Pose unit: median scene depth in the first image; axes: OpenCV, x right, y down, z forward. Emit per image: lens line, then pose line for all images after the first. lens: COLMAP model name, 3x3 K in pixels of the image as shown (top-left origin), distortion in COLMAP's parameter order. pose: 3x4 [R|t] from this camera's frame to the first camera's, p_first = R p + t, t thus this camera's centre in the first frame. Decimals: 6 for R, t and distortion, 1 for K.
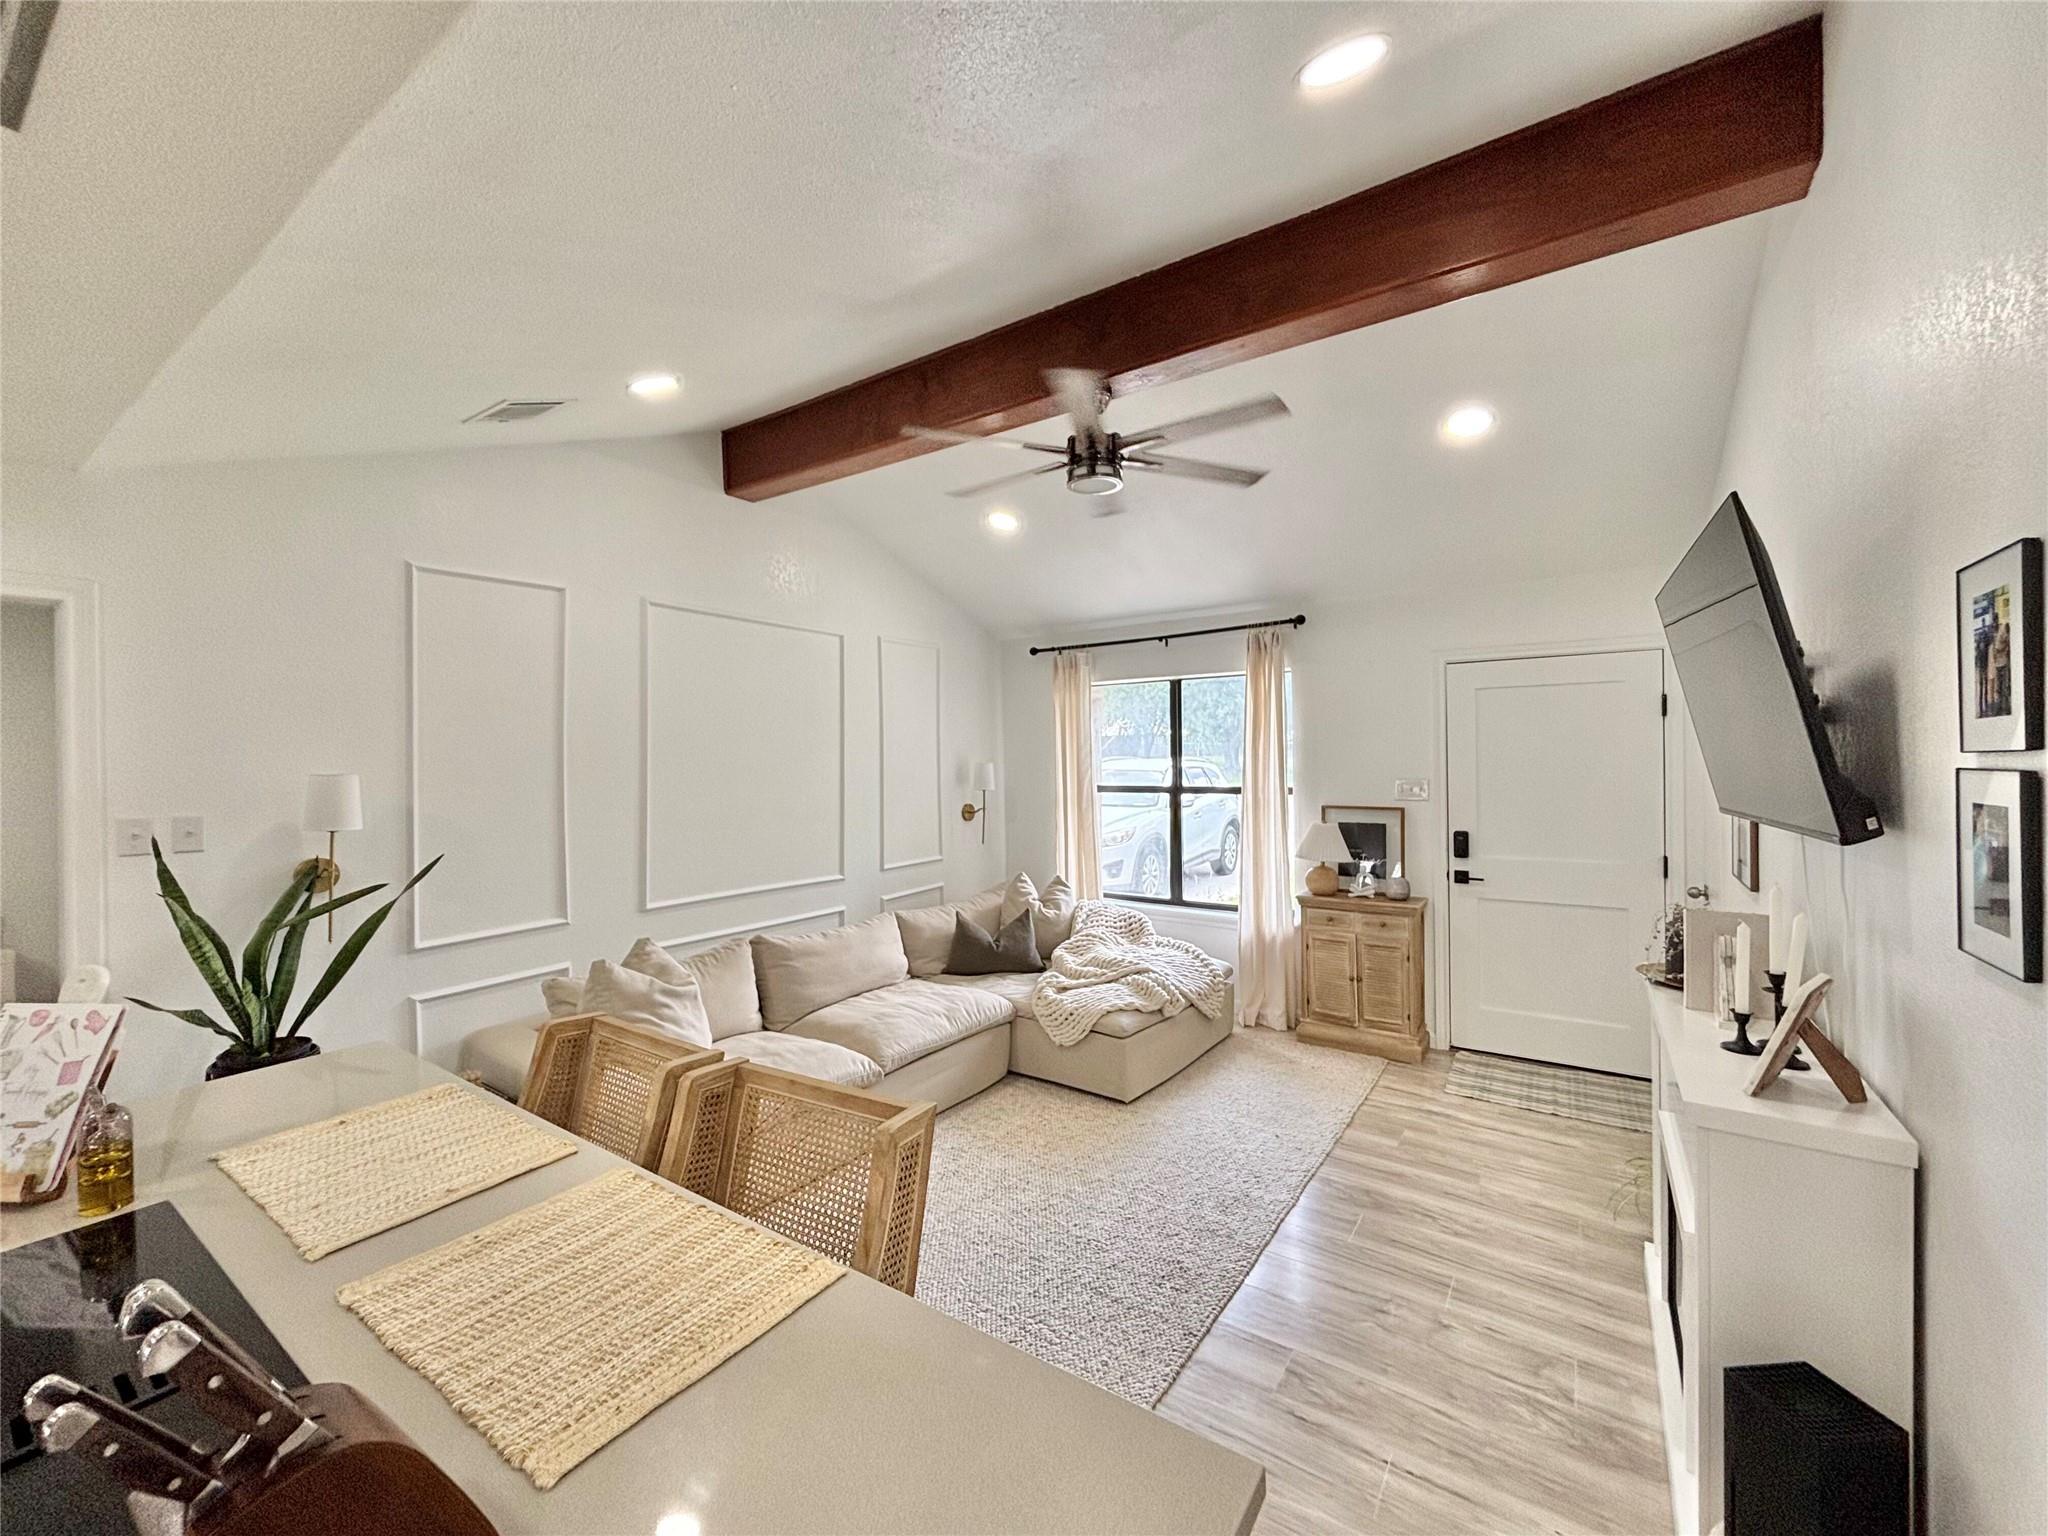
lens RADIAL K [[821.0, 0, 1027.9], [0, 821.0, 760.9], [0, 0, 1]] dist [0.002336, -0.000605]
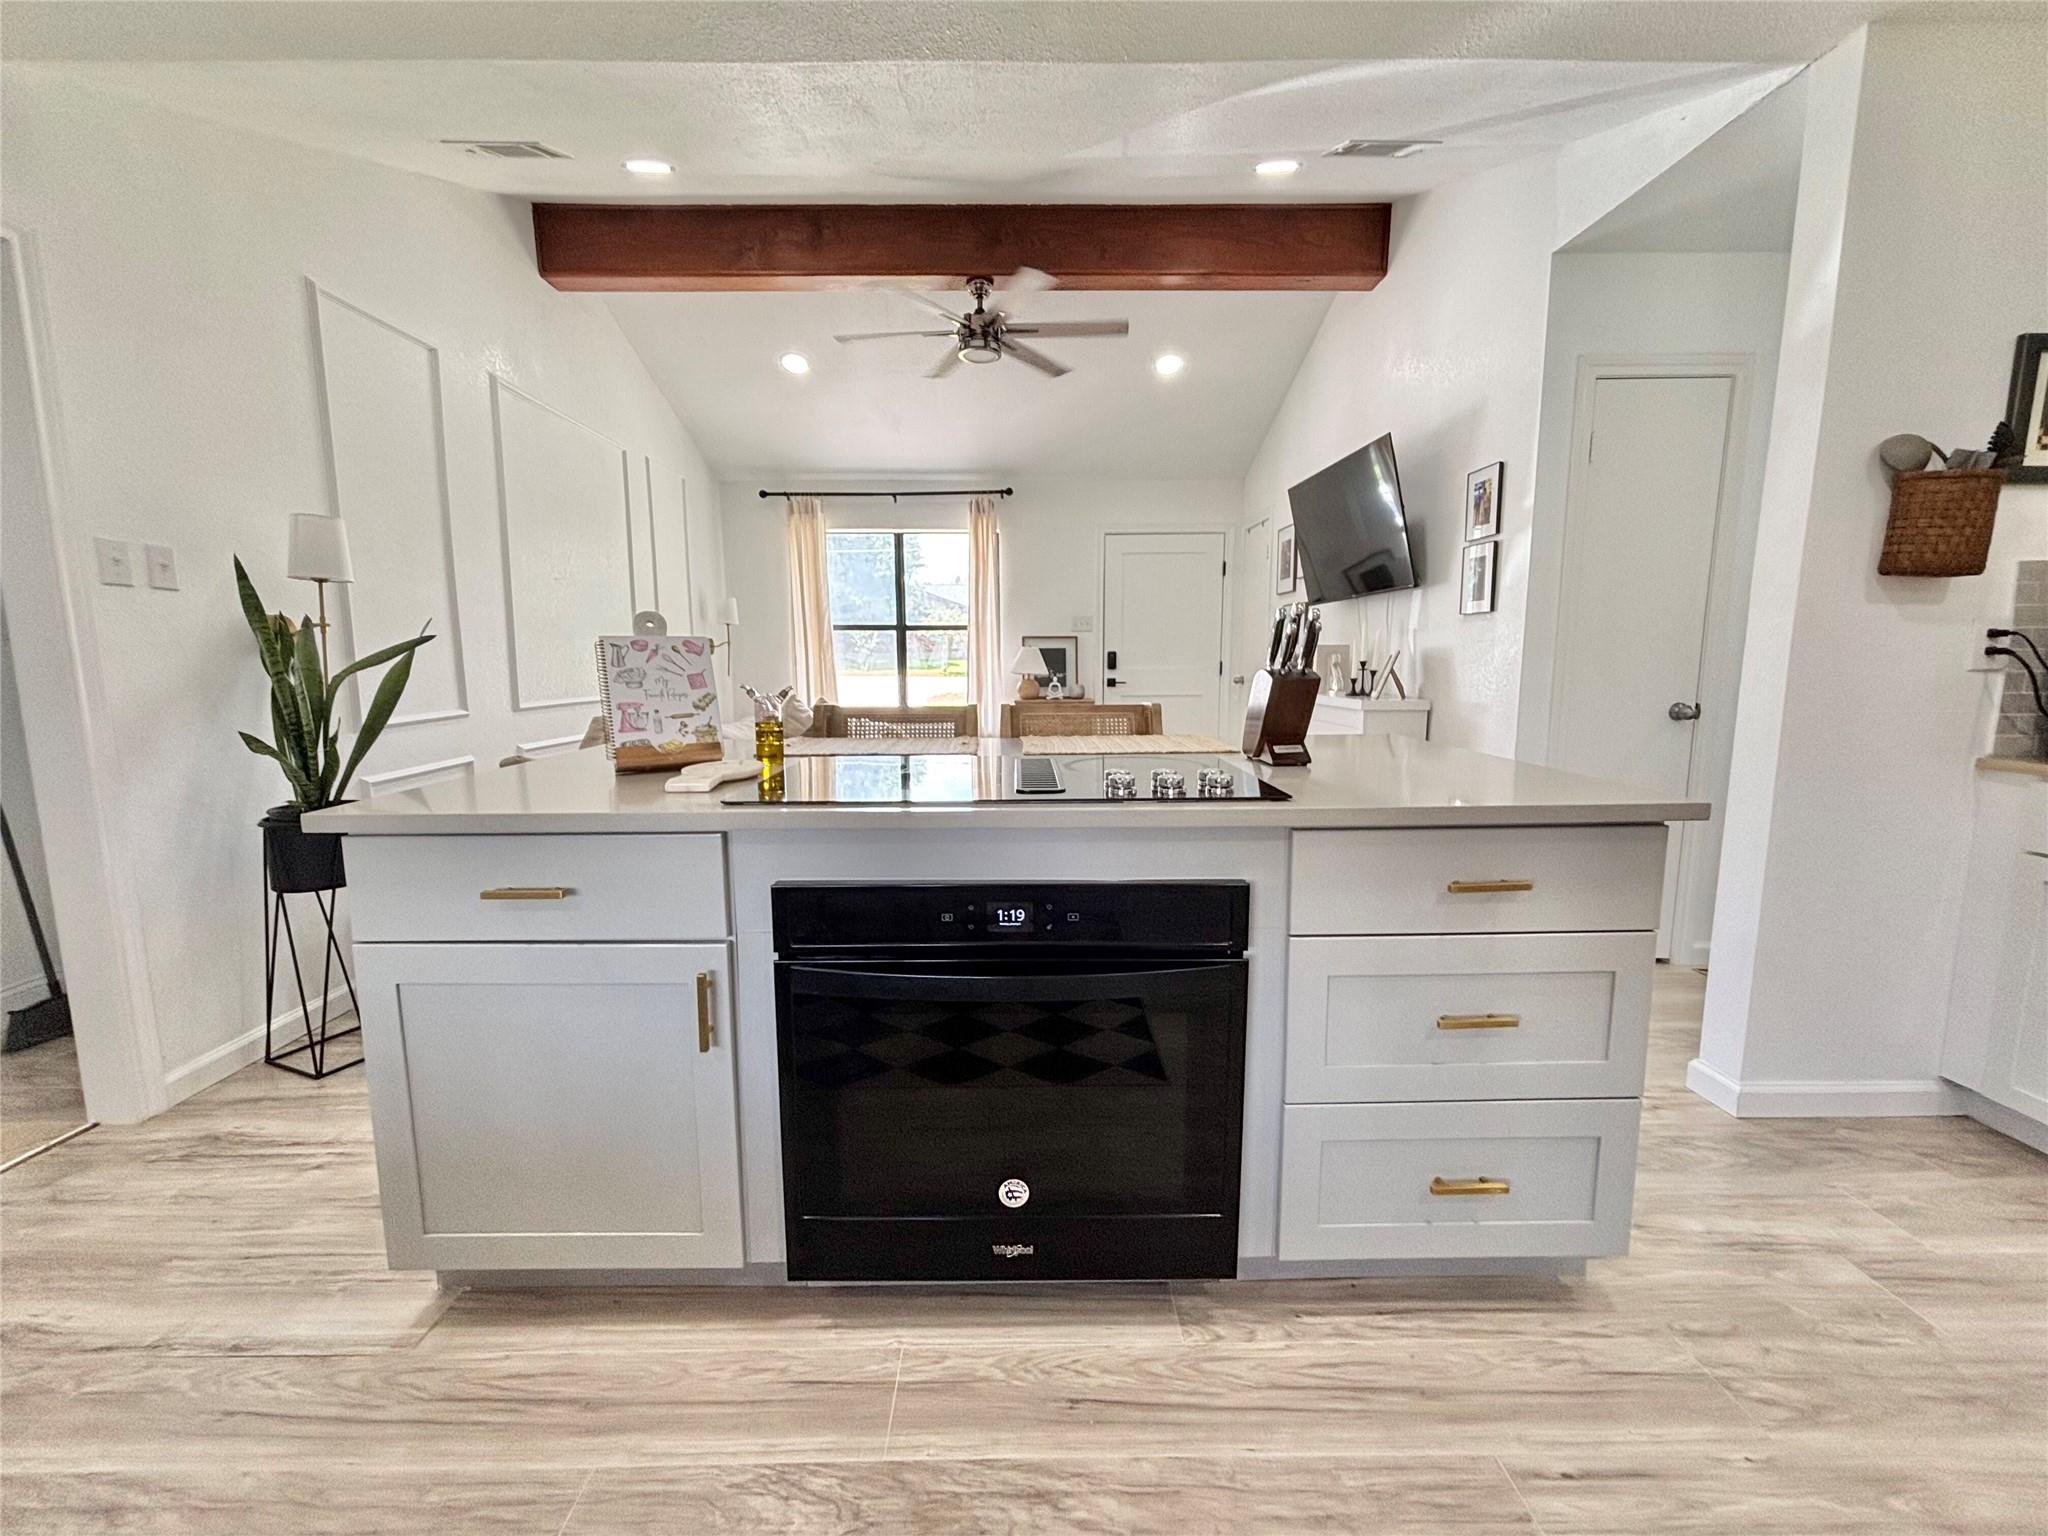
lens RADIAL K [[821.0, 0, 1019.0], [0, 821.0, 765.9], [0, 0, 1]] dist [0.002336, -0.000605]
pose [[0.823620, -0.067927, 0.563060, -0.451028], [-0.003799, 0.992118, 0.125246, 0.104863], [-0.567130, -0.105295, 0.816870, -0.127578]]
